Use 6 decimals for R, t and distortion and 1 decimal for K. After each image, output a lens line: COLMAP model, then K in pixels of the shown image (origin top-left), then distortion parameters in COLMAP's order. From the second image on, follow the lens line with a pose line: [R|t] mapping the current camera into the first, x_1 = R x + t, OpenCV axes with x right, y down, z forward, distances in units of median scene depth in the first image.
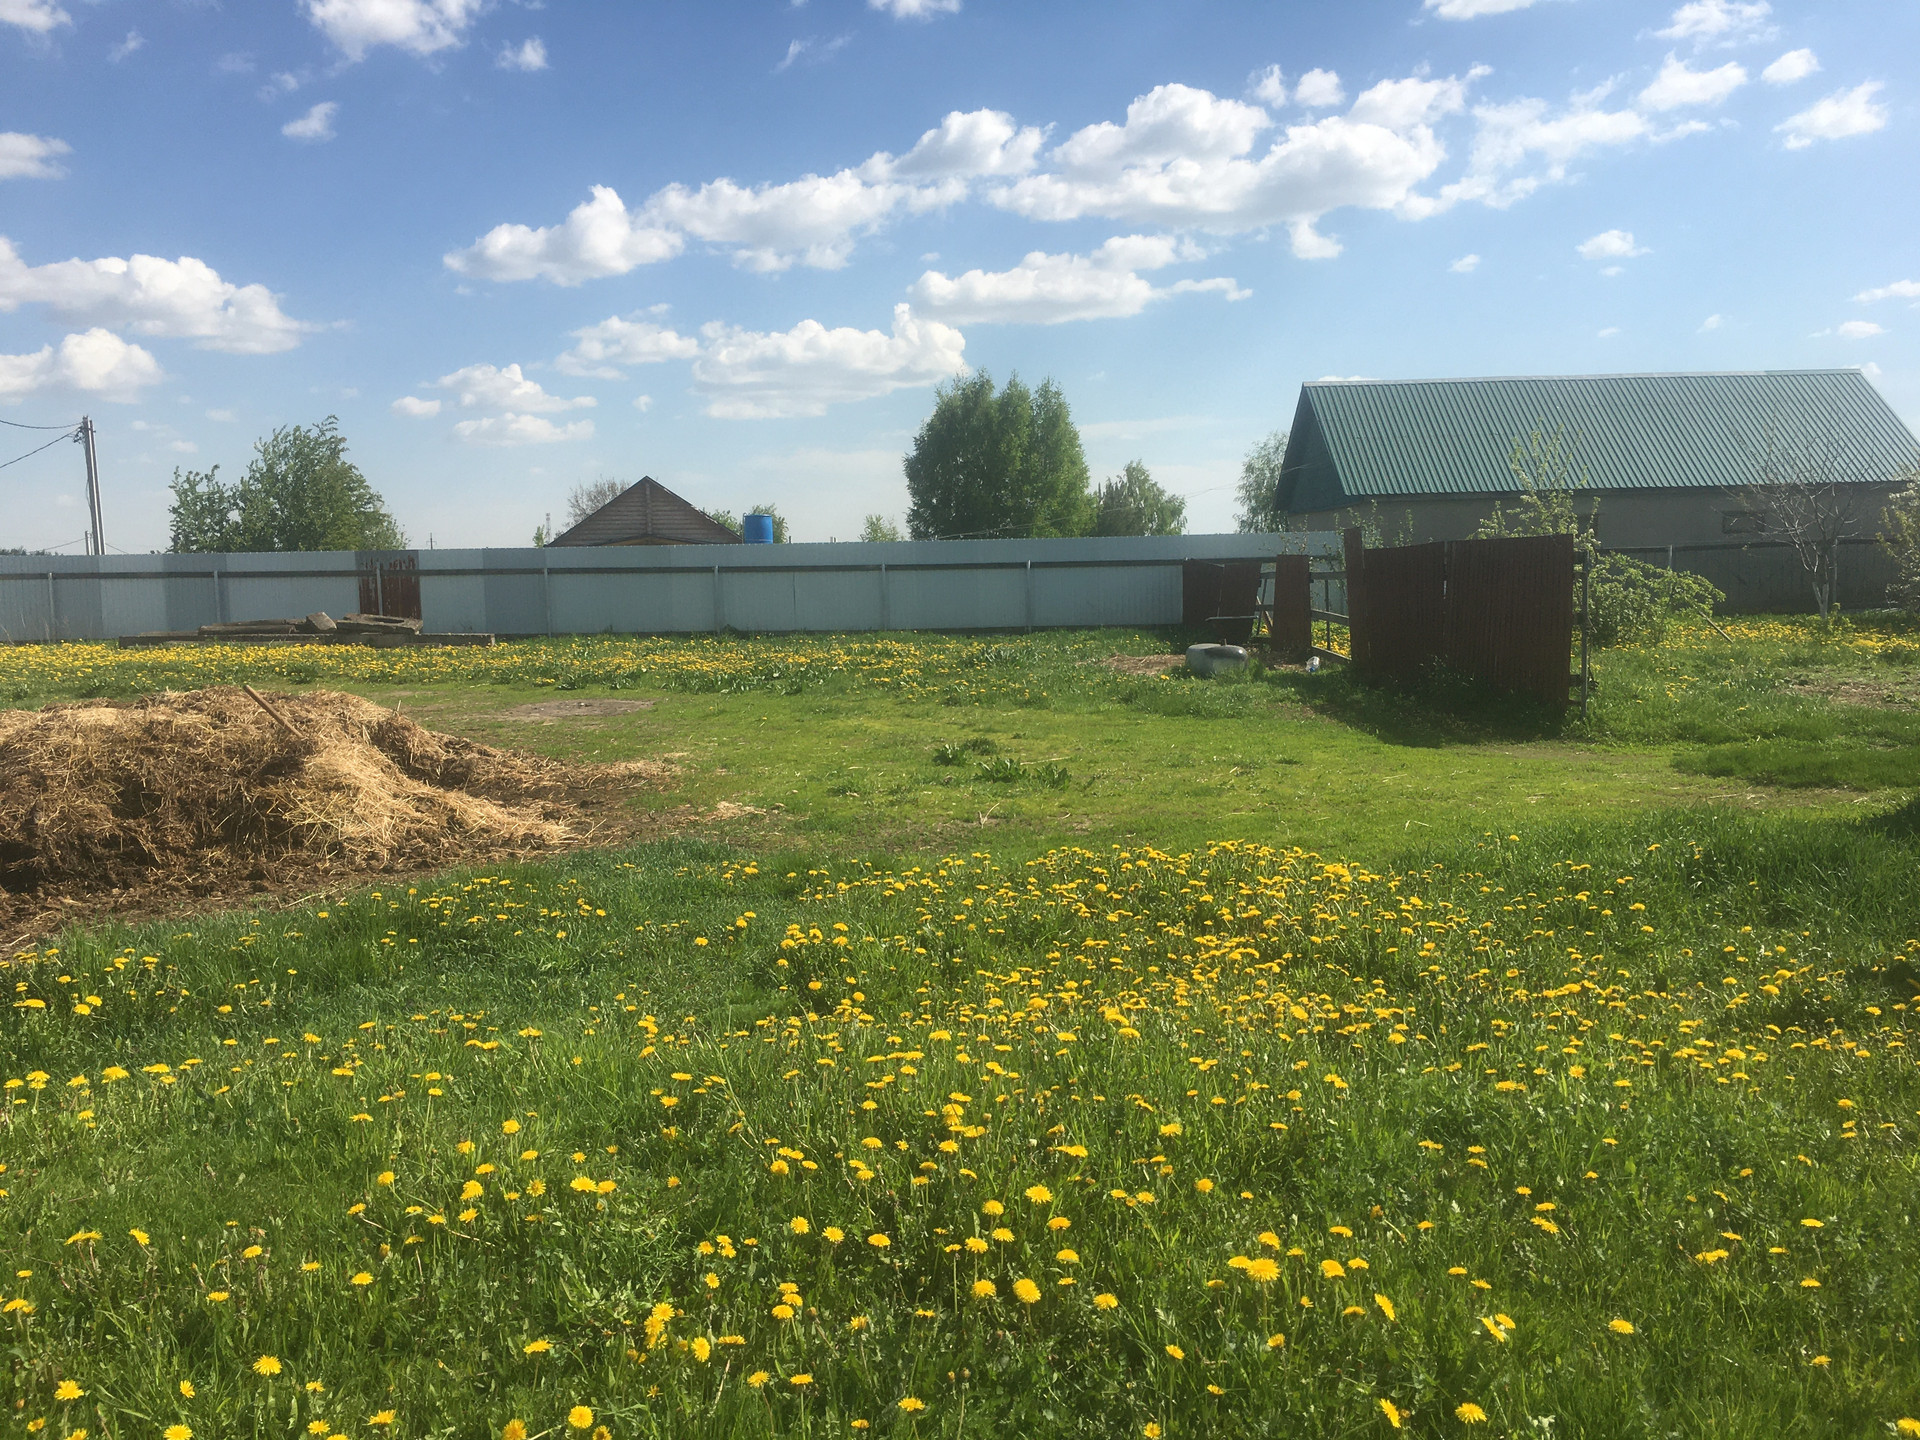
lens RADIAL K [[1656.2, 0, 954.2], [0, 1656.2, 727.0], [0, 0, 1]] dist [0.071755, -0.083816]
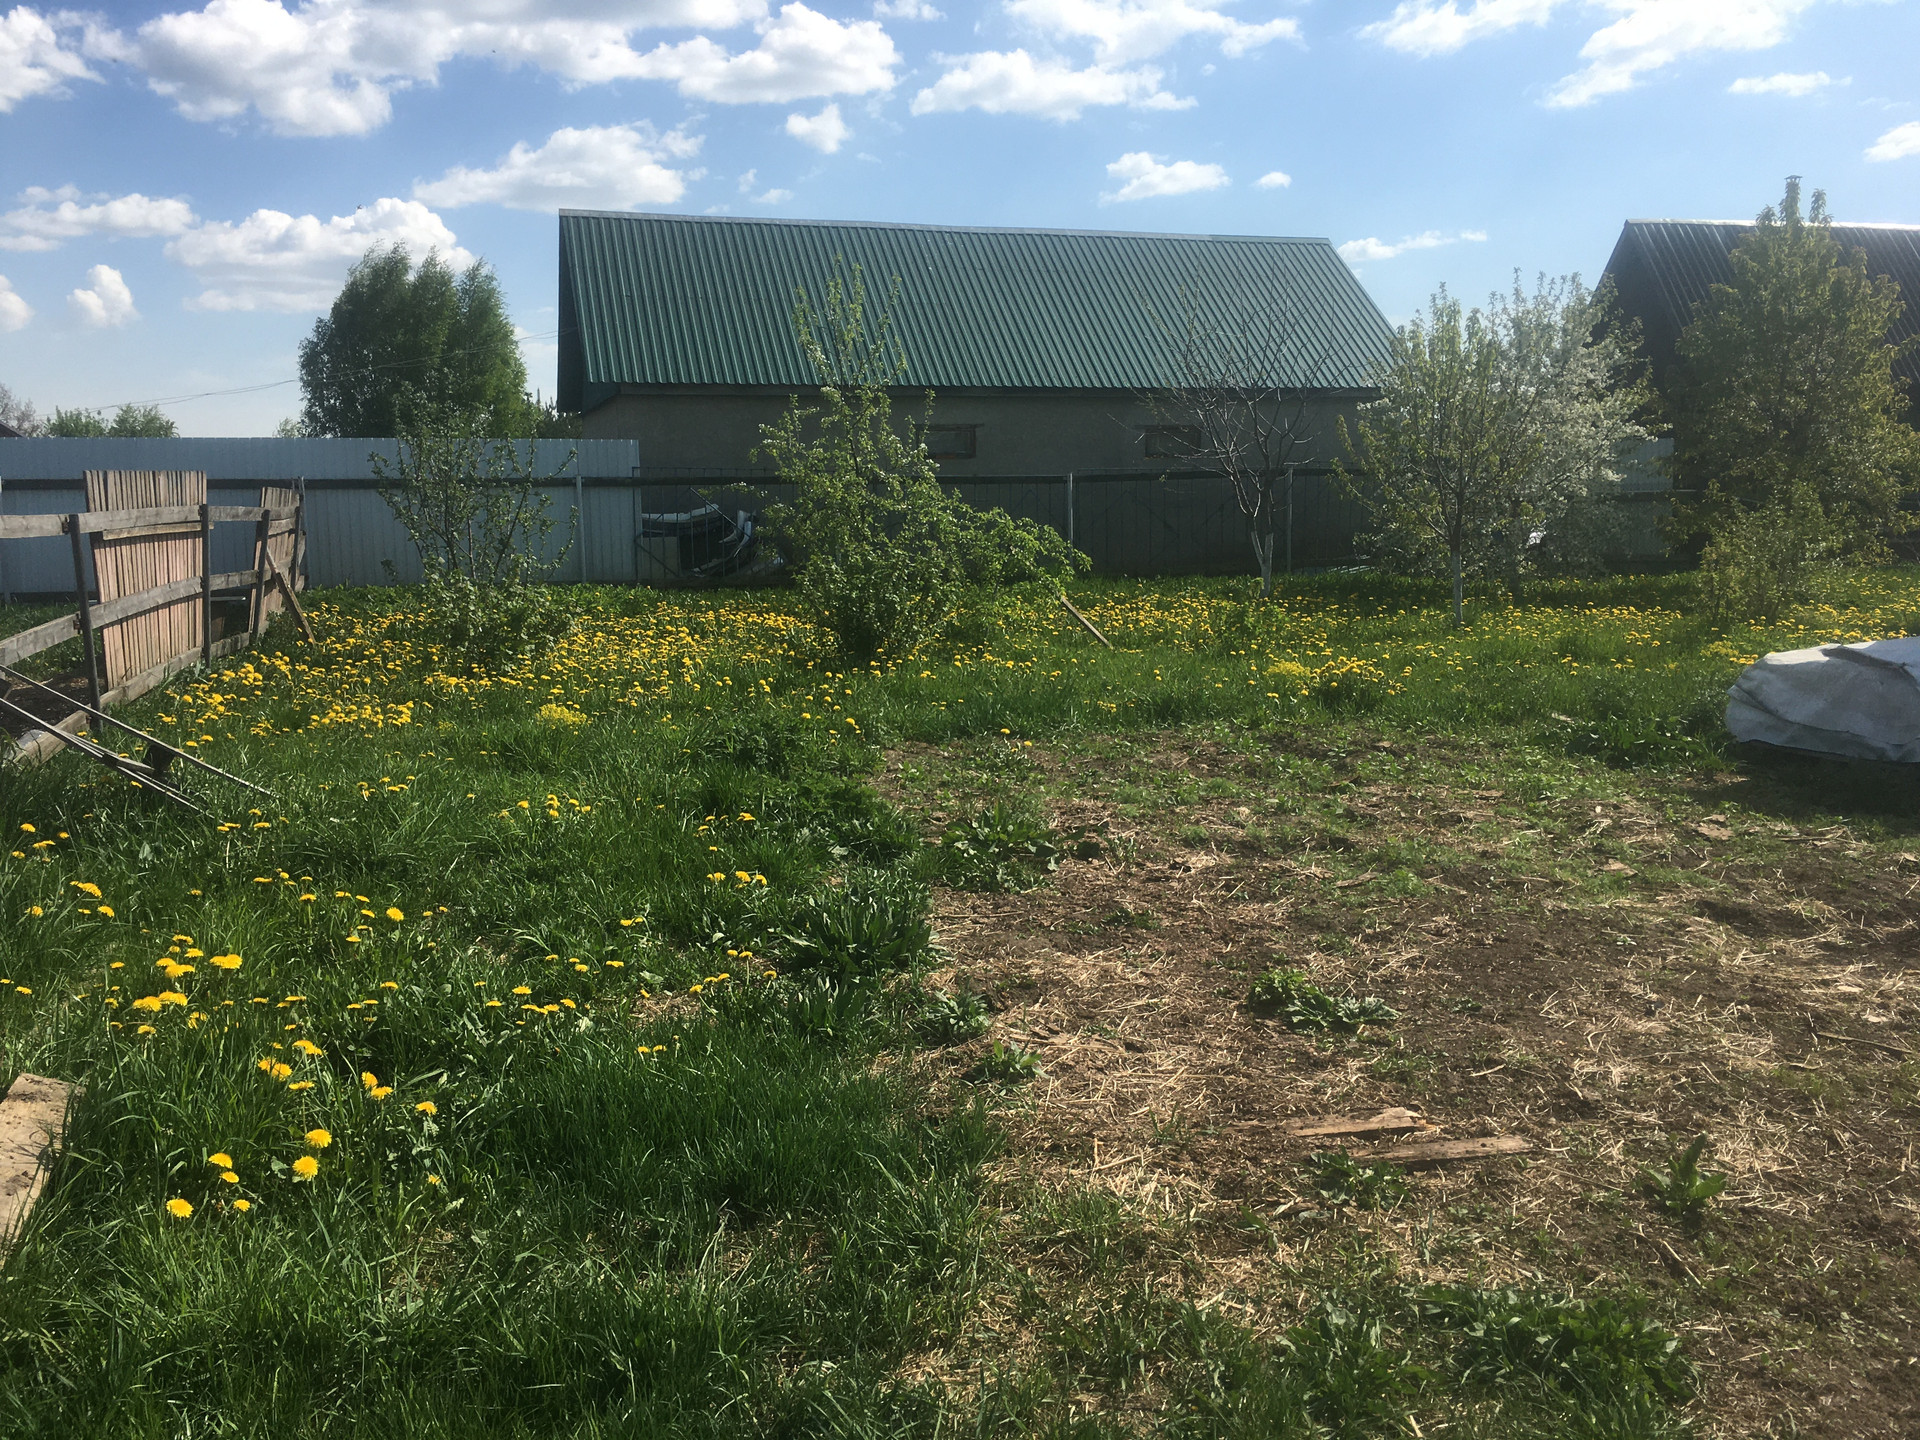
lens RADIAL K [[1656.2, 0, 954.6], [0, 1656.2, 716.3], [0, 0, 1]] dist [0.071755, -0.083816]
pose [[0.967169, -0.021040, 0.253260, 0.215261], [0.011105, 0.999114, 0.040595, -0.038592], [-0.253890, -0.036450, 0.966546, 0.366282]]
